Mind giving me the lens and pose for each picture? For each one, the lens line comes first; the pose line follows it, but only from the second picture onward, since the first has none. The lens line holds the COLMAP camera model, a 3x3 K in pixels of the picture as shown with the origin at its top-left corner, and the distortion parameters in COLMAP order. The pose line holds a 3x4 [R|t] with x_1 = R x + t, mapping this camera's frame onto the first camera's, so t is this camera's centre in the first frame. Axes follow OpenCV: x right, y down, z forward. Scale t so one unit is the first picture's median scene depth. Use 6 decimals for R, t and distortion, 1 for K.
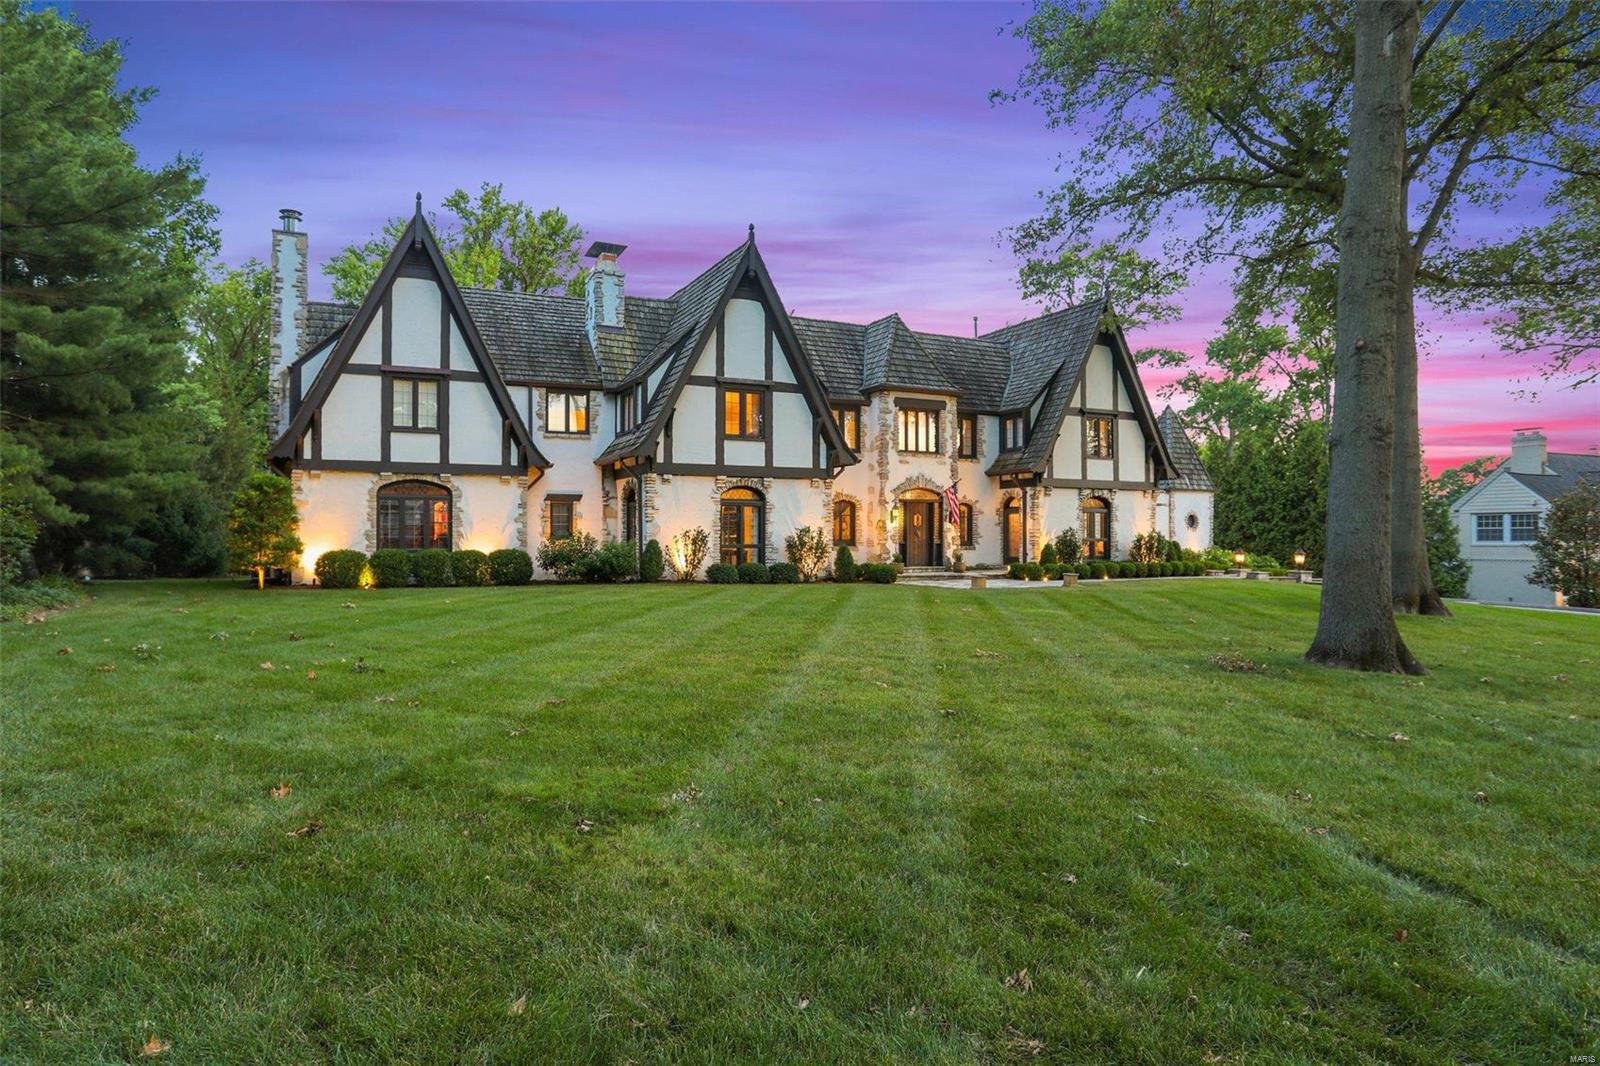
lens RADIAL K [[1005.6, 0, 809.5], [0, 1005.6, 540.4], [0, 0, 1]] dist [-0.046117, -0.000577]
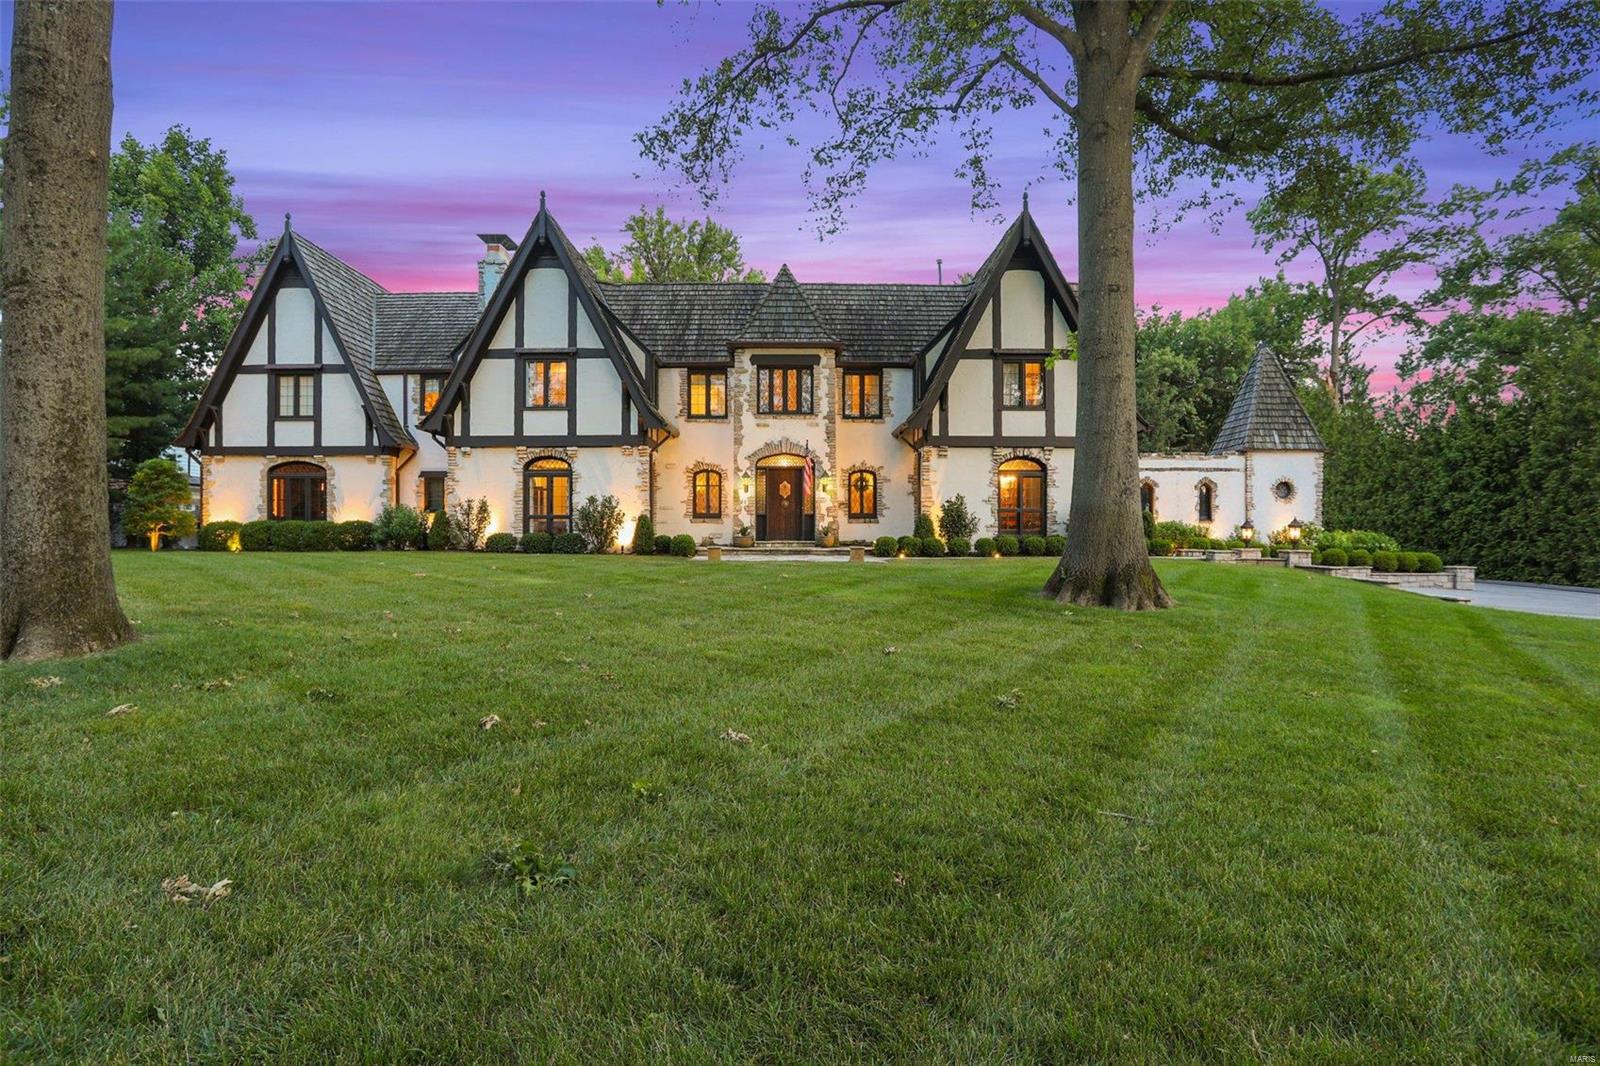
lens RADIAL K [[893.3, 0, 794.0], [0, 893.3, 540.9], [0, 0, 1]] dist [-0.044990, 0.003211]
pose [[0.886081, 0.003333, -0.463519, 0.537998], [0.000495, 0.999967, 0.008138, 0.021838], [0.463531, -0.007440, 0.886050, 0.322882]]
